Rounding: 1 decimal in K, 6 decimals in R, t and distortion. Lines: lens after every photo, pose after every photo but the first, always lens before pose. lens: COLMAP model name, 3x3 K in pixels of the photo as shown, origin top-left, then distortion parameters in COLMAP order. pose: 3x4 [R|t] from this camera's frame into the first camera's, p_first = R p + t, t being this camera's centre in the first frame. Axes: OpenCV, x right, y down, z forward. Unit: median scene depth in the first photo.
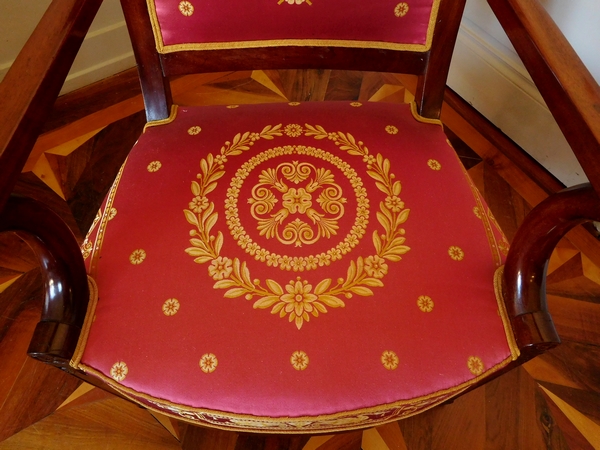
lens RADIAL K [[431.1, 0, 299.2], [0, 431.1, 225.3], [0, 0, 1]] dist [-0.013723, 0.005426]
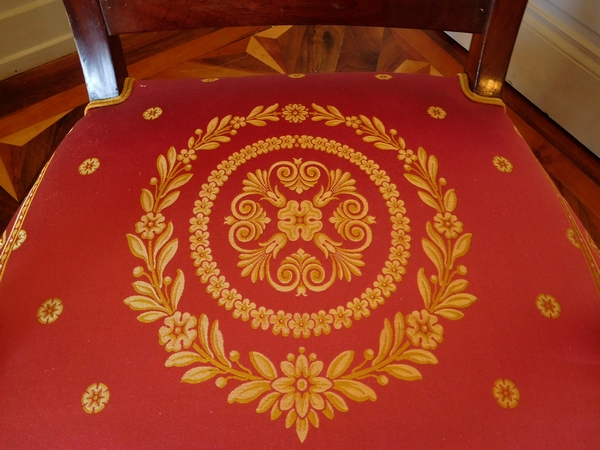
lens RADIAL K [[431.1, 0, 298.2], [0, 431.1, 223.8], [0, 0, 1]] dist [-0.013723, 0.005426]
pose [[0.999930, 0.003496, -0.011261, -0.000082], [-0.003200, 0.999652, 0.026195, -0.070020], [0.011349, -0.026157, 0.999593, 0.349770]]
